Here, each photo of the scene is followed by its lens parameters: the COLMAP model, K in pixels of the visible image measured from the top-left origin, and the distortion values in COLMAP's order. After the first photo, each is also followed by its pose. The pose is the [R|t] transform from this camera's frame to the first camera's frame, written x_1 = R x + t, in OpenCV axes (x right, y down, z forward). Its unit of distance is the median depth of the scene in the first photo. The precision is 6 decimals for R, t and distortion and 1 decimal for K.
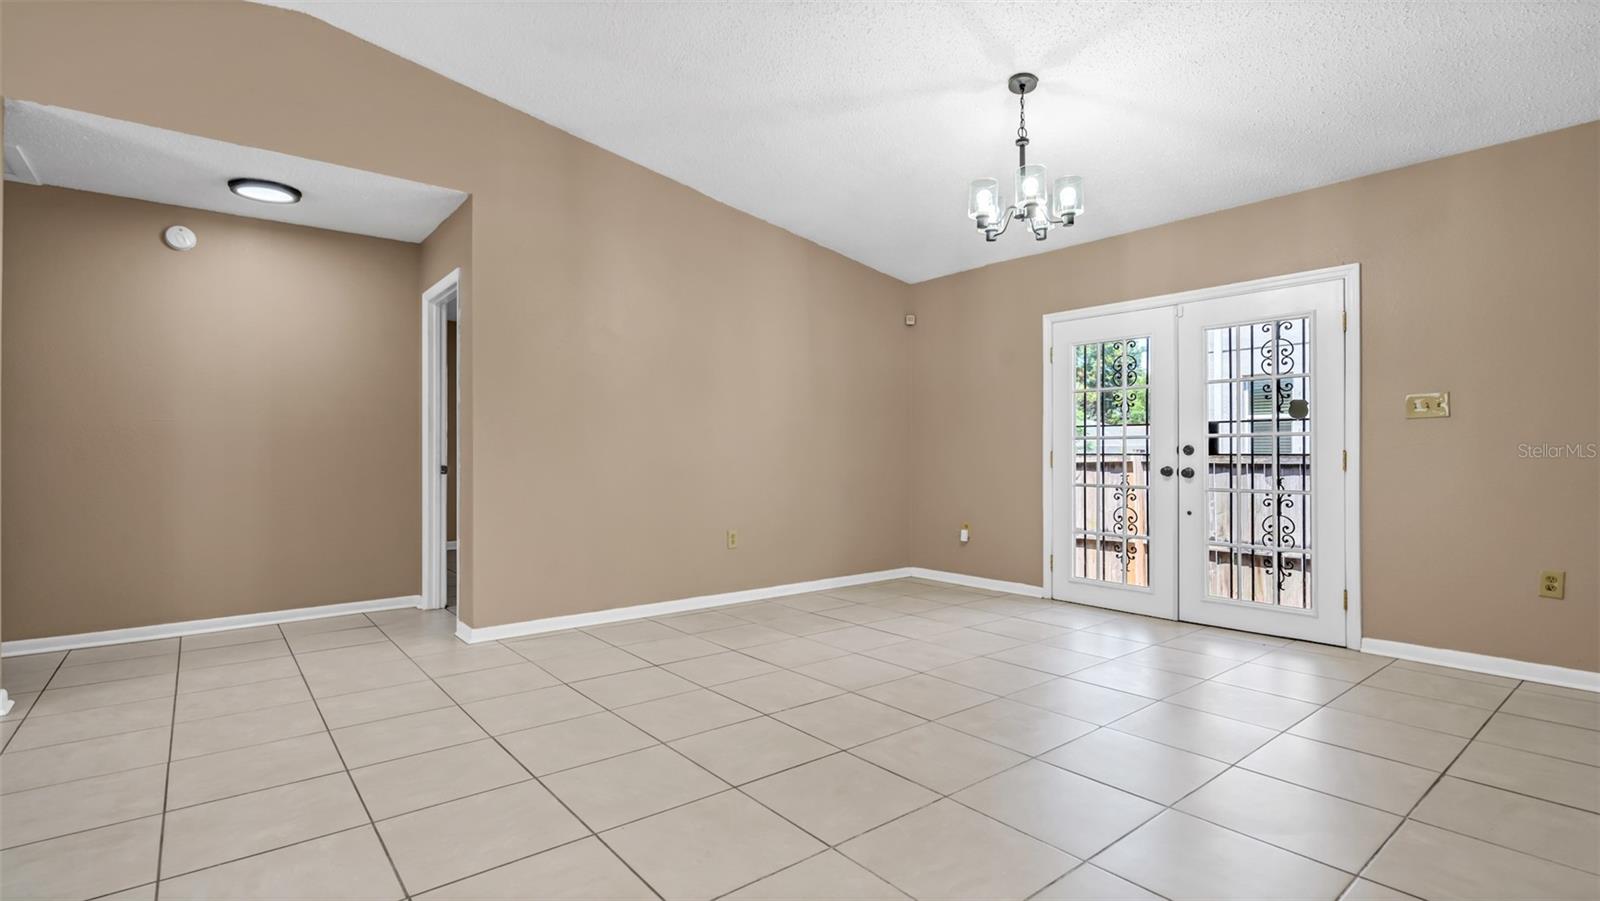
lens RADIAL K [[753.2, 0, 793.8], [0, 753.2, 449.7], [0, 0, 1]] dist [0.002675, 0.001717]
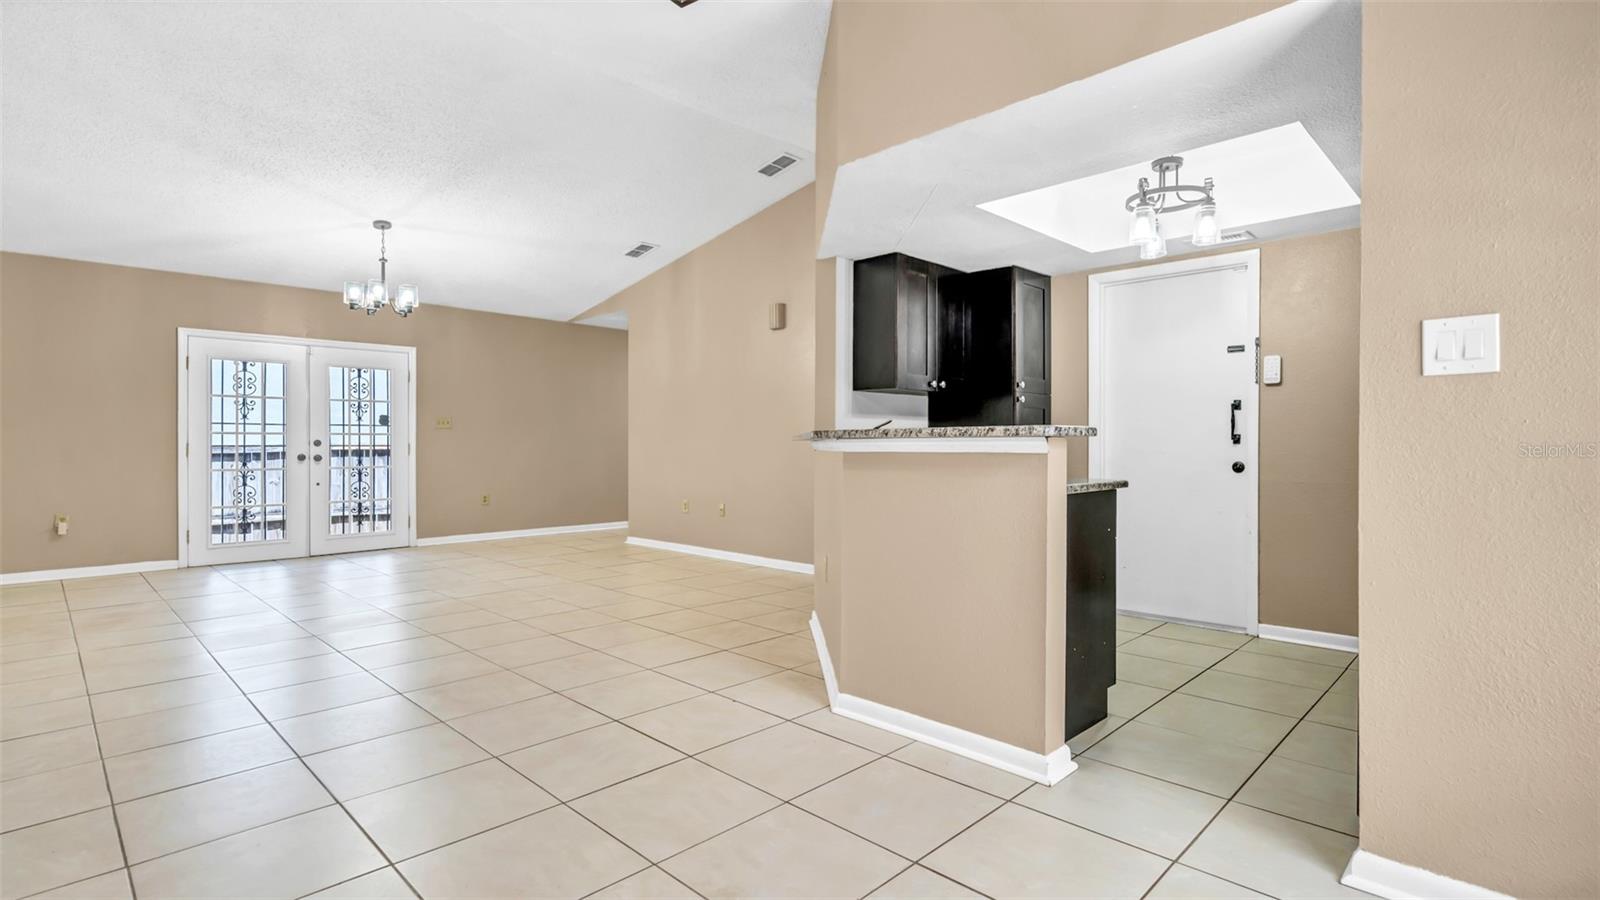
lens RADIAL K [[753.2, 0, 801.5], [0, 753.2, 447.4], [0, 0, 1]] dist [0.002675, 0.001717]
pose [[-0.122066, -0.000701, 0.992522, -1.112147], [-0.002410, 0.999997, 0.000410, 0.006270], [-0.992519, -0.002342, -0.122067, 0.207898]]
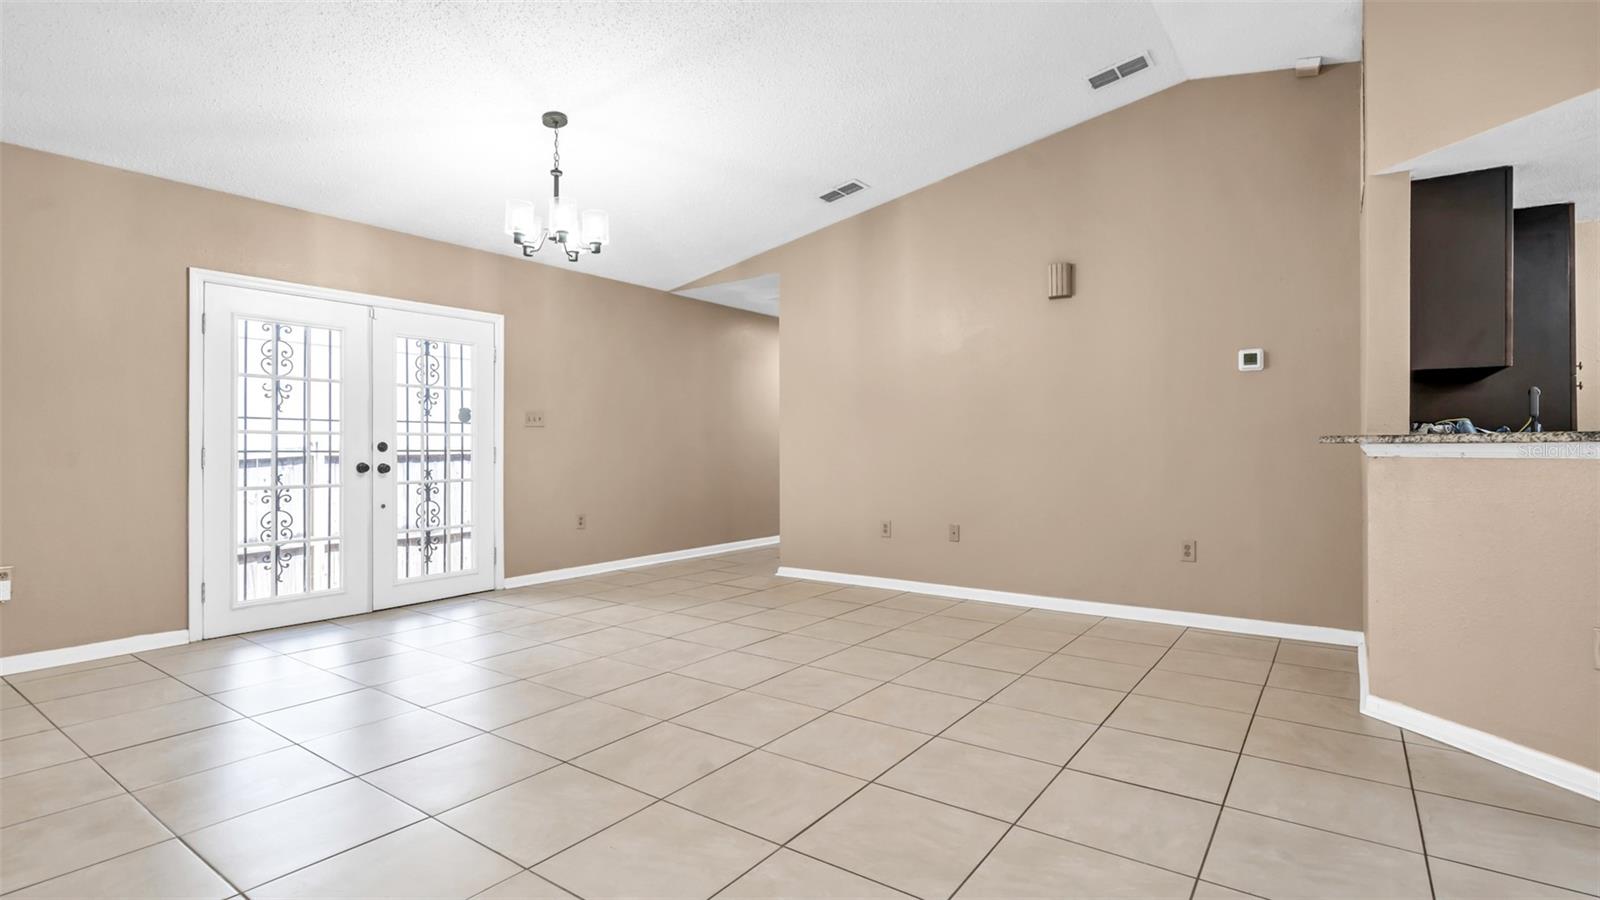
lens RADIAL K [[753.2, 0, 803.4], [0, 753.2, 445.0], [0, 0, 1]] dist [0.002675, 0.001717]
pose [[-0.271214, 0.006463, 0.962497, -0.655494], [-0.001382, 0.999974, -0.007104, 0.004649], [-0.962518, -0.003257, -0.271198, 0.711847]]
